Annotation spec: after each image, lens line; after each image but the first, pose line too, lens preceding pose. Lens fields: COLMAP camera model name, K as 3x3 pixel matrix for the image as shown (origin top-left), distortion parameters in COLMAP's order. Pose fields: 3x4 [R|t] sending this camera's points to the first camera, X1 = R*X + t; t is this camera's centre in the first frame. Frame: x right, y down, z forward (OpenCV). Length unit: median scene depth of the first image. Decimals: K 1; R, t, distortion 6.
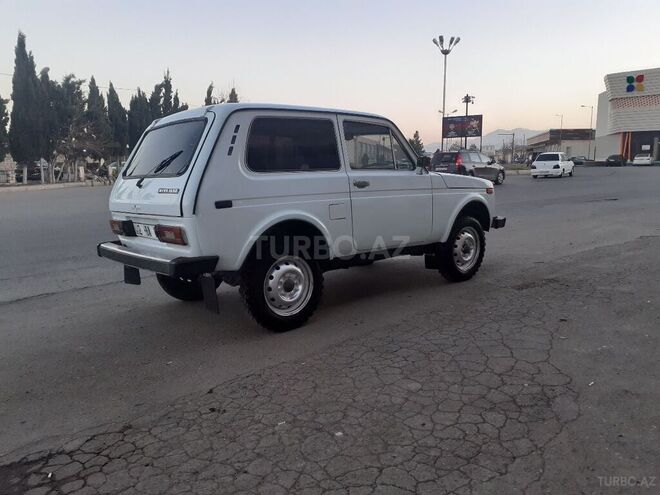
lens RADIAL K [[531.7, 0, 339.9], [0, 531.7, 247.7], [0, 0, 1]] dist [0.041318, -0.062547]
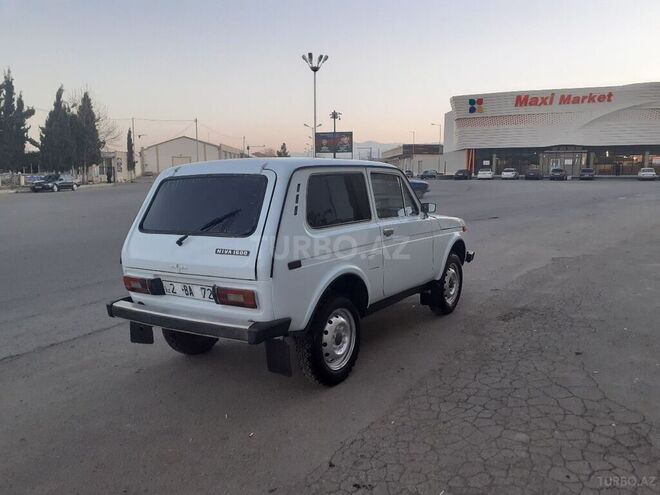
lens RADIAL K [[531.7, 0, 339.9], [0, 531.7, 247.7], [0, 0, 1]] dist [0.041318, -0.062547]
pose [[0.965253, -0.026700, 0.259949, -0.246195], [0.030915, 0.999448, -0.012138, -0.062116], [-0.259482, 0.019753, 0.965546, 0.017536]]
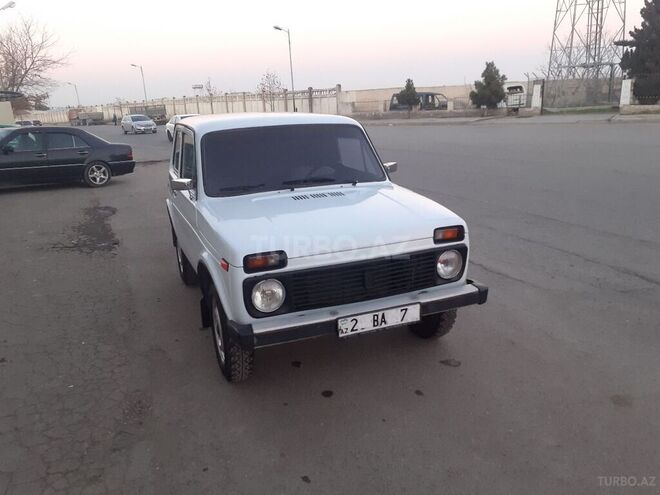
lens RADIAL K [[531.6, 0, 338.4], [0, 531.6, 234.9], [0, 0, 1]] dist [0.035334, -0.012188]
pose [[-0.324124, 0.271890, -0.906101, 0.720397], [-0.089988, 0.944605, 0.315633, -0.314165], [0.941725, 0.183843, -0.281702, 1.243291]]
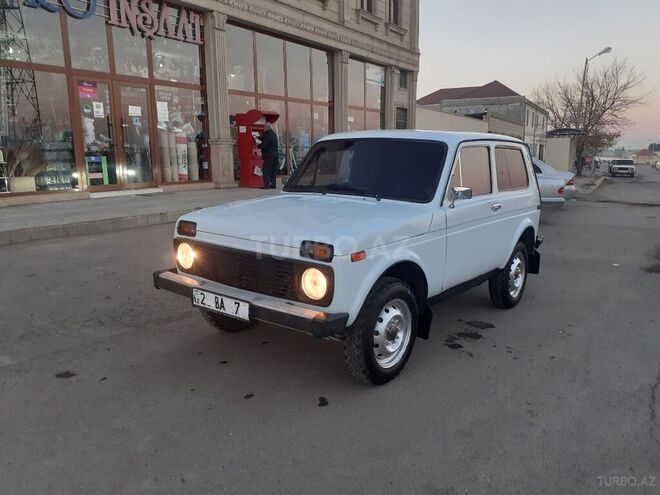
lens RADIAL K [[531.7, 0, 339.9], [0, 531.7, 247.7], [0, 0, 1]] dist [0.041318, -0.062547]
pose [[-0.983048, 0.045334, -0.177658, 0.204791], [-0.015285, 0.945315, 0.325799, -0.314928], [0.182712, 0.322991, -0.928597, 1.697189]]
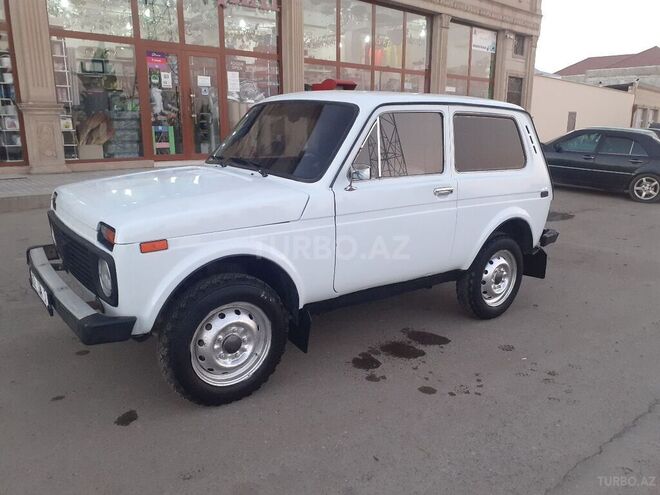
lens RADIAL K [[531.7, 0, 339.9], [0, 531.7, 247.7], [0, 0, 1]] dist [0.041318, -0.062547]
pose [[-0.997586, -0.014111, 0.068000, -0.088923], [0.011975, 0.929526, 0.368561, -0.285728], [-0.068409, 0.368485, -0.927113, 1.588277]]
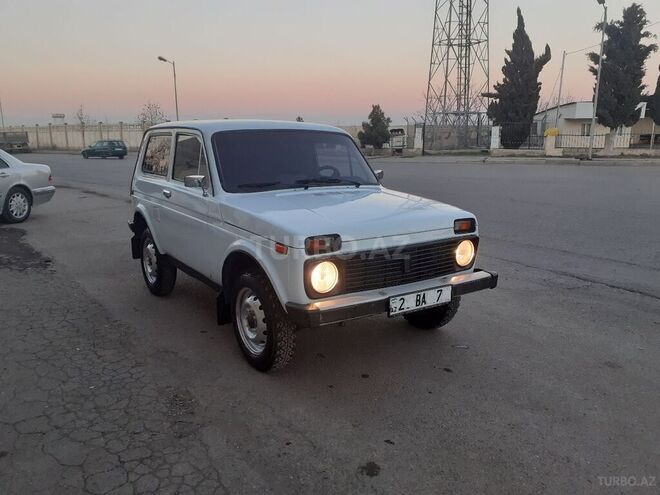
lens RADIAL K [[535.2, 0, 337.8], [0, 535.2, 238.5], [0, 0, 1]] dist [0.047932, -0.051366]
pose [[-0.108517, 0.211703, -0.971291, 0.809392], [-0.144560, 0.963314, 0.226115, -0.249590], [0.983528, 0.164947, -0.073932, 1.086499]]
